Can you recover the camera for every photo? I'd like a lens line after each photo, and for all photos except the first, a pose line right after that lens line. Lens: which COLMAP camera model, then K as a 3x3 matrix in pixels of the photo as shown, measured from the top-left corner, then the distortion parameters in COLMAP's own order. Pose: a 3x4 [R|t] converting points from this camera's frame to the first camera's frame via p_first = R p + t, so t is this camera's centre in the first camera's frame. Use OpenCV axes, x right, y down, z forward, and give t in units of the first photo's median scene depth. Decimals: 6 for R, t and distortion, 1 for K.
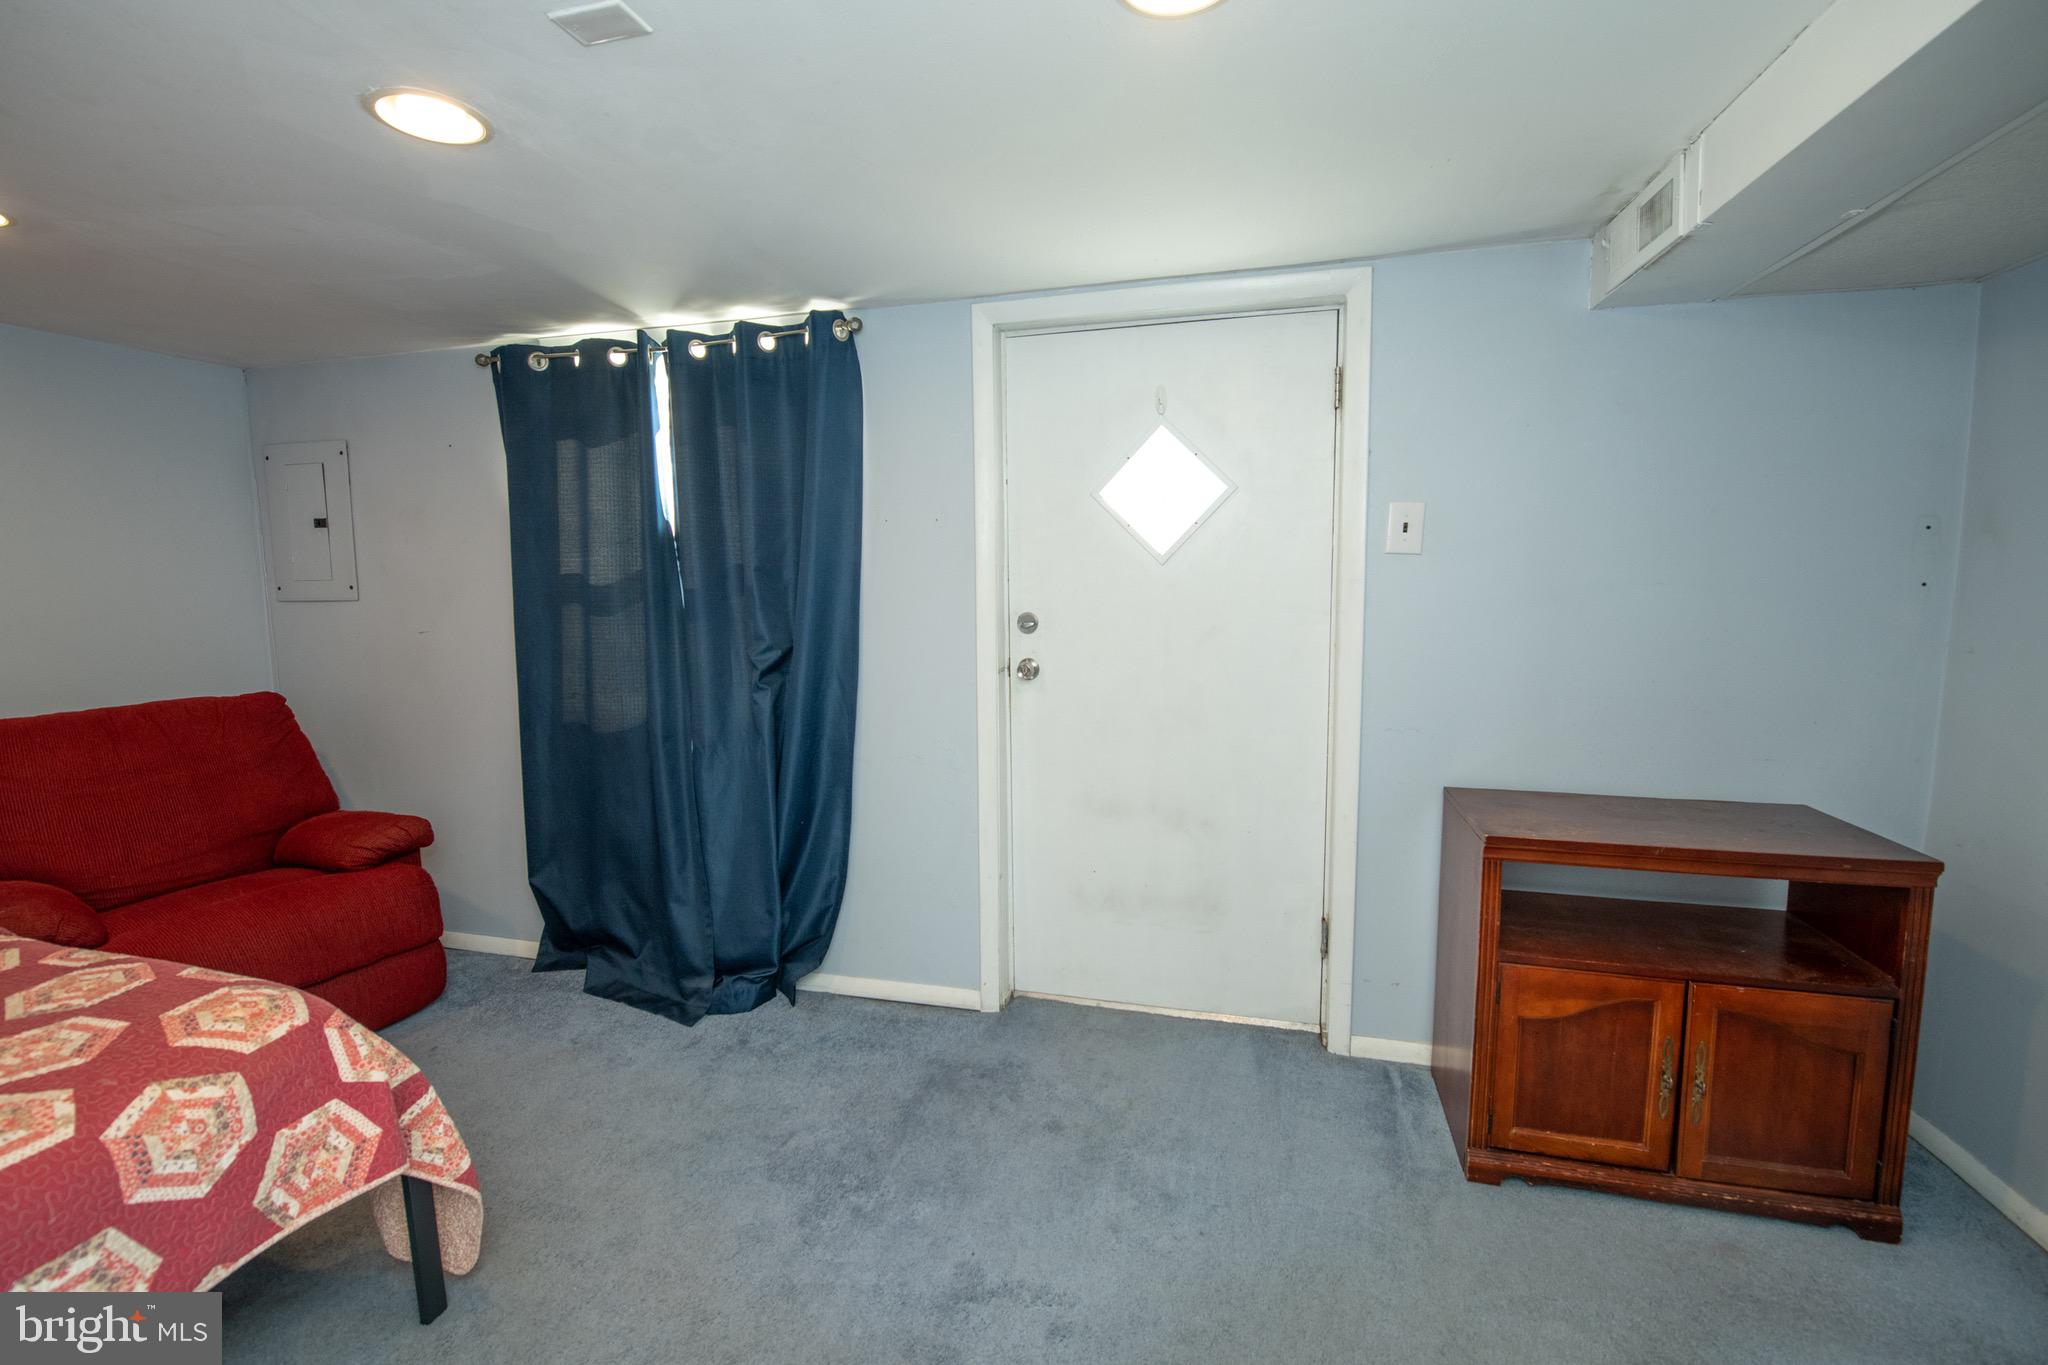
lens RADIAL K [[848.0, 0, 1055.0], [0, 848.0, 682.4], [0, 0, 1]] dist [-0.016720, -0.002348]
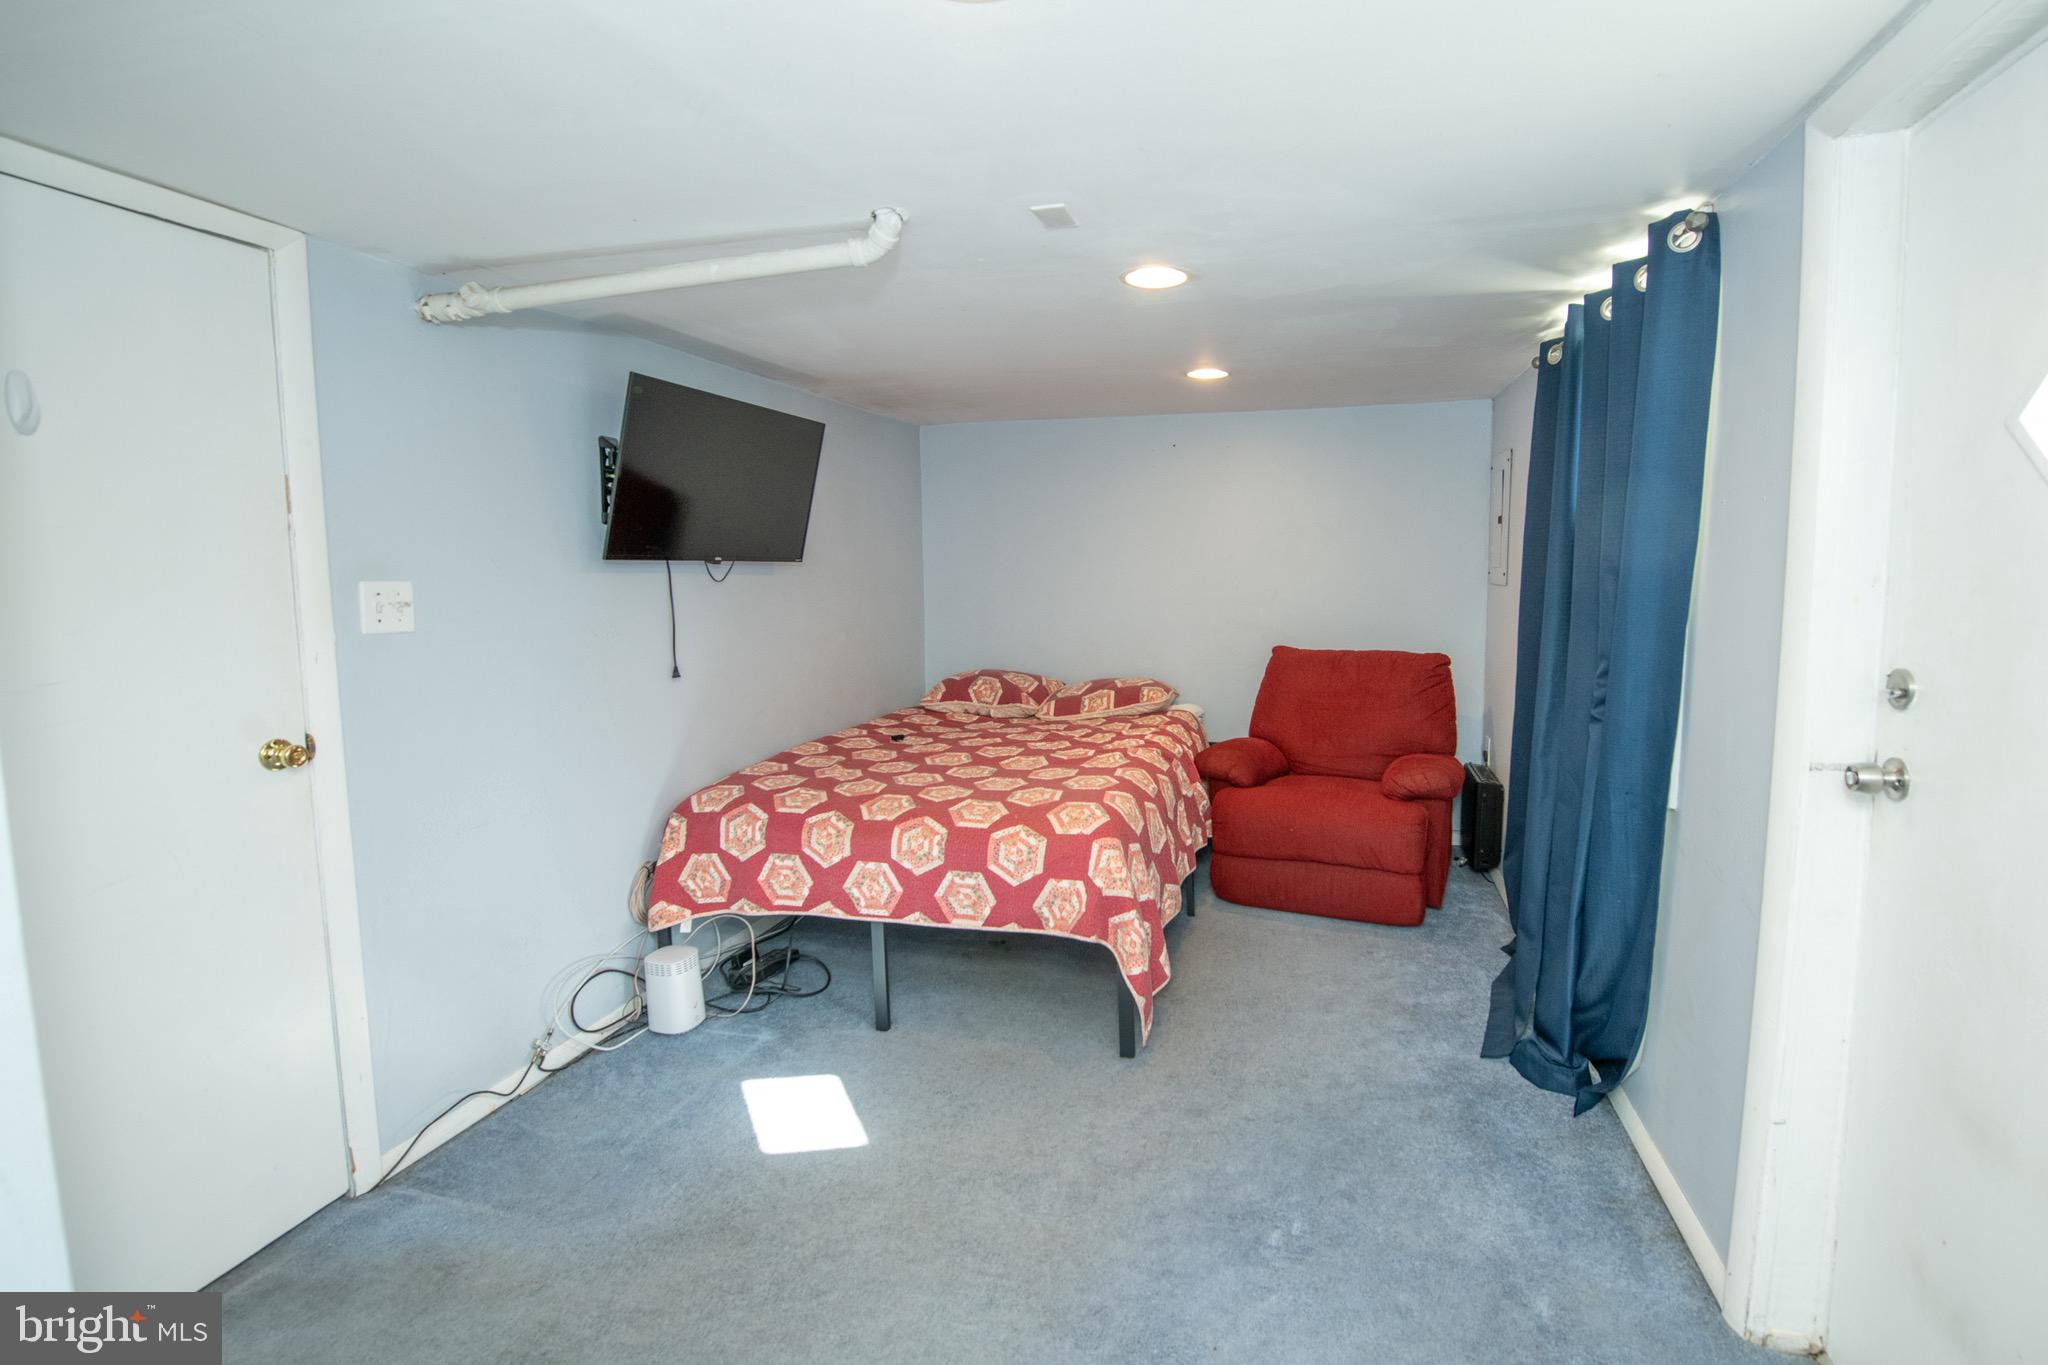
lens RADIAL K [[836.3, 0, 1033.2], [0, 836.3, 674.1], [0, 0, 1]] dist [-0.010513, -0.002891]
pose [[-0.019360, 0.142329, -0.989630, 0.832230], [-0.108071, 0.983718, 0.143593, -0.174557], [0.993955, 0.109731, -0.003663, 0.869617]]
